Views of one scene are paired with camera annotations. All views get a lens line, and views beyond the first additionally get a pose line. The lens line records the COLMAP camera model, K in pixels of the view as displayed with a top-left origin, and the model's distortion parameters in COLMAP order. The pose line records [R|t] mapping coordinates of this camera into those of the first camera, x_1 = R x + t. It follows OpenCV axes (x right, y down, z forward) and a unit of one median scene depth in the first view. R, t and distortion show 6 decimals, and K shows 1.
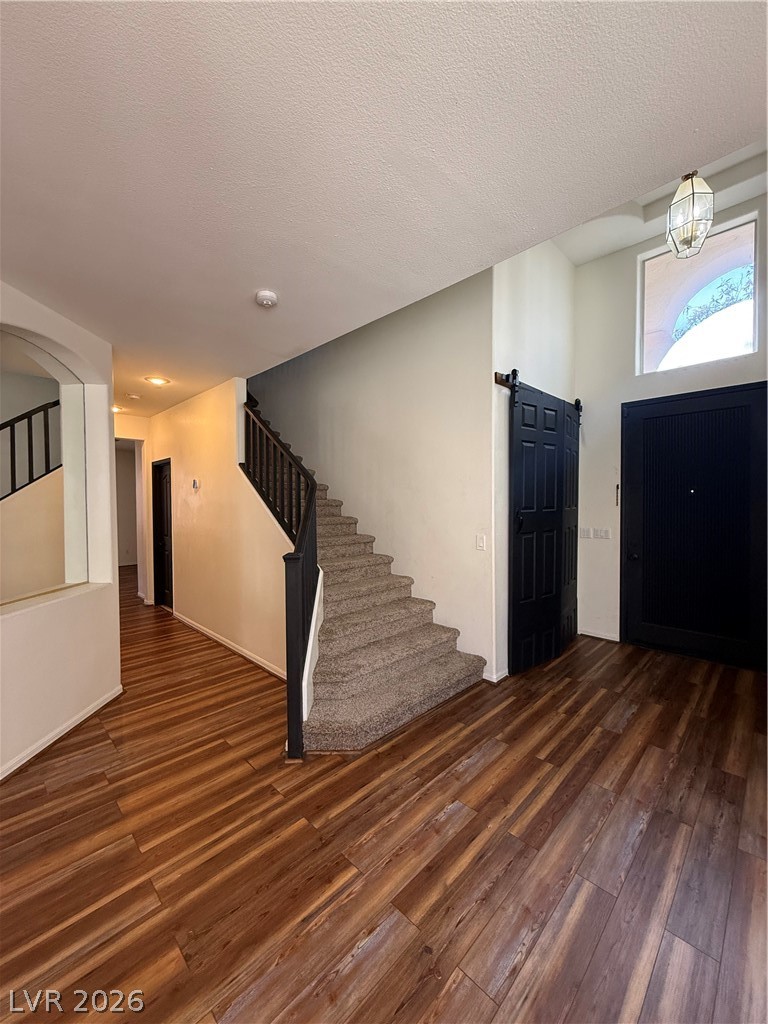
lens RADIAL K [[406.5, 0, 379.4], [0, 406.5, 513.2], [0, 0, 1]] dist [-0.002246, 0.000614]
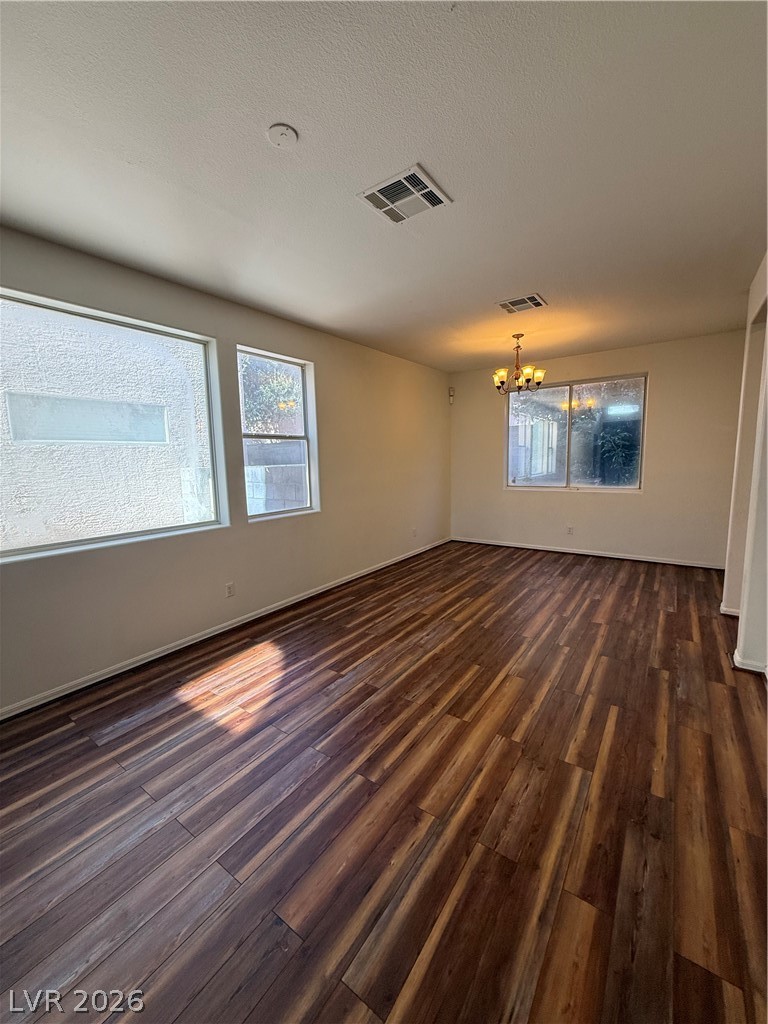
lens RADIAL K [[406.5, 0, 381.9], [0, 406.5, 507.5], [0, 0, 1]] dist [-0.002246, 0.000614]
pose [[-0.984509, 0.053962, -0.166824, -0.451256], [0.027907, 0.987559, 0.154751, -0.004126], [0.173100, 0.147698, -0.973767, 1.364428]]
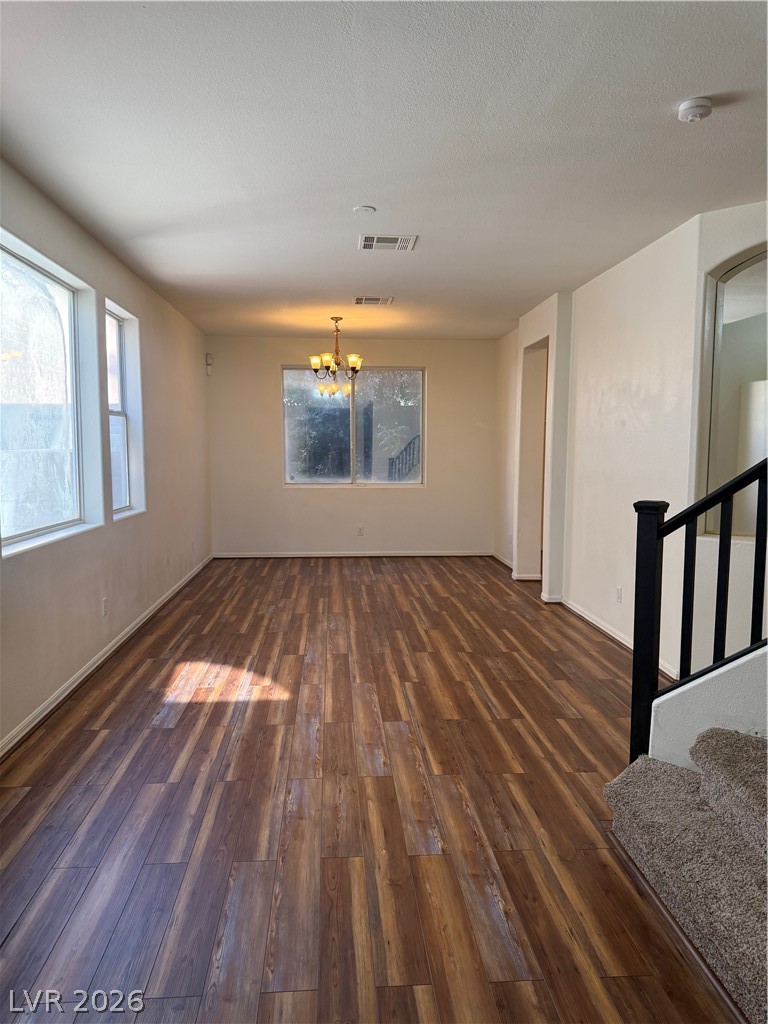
lens RADIAL K [[719.1, 0, 380.9], [0, 719.1, 512.5], [0, 0, 1]] dist [0.051115, -0.043405]
pose [[-0.648930, 0.078479, -0.756790, 1.302782], [-0.017407, 0.992875, 0.117886, -0.018978], [0.760649, 0.089673, -0.642940, 1.884547]]
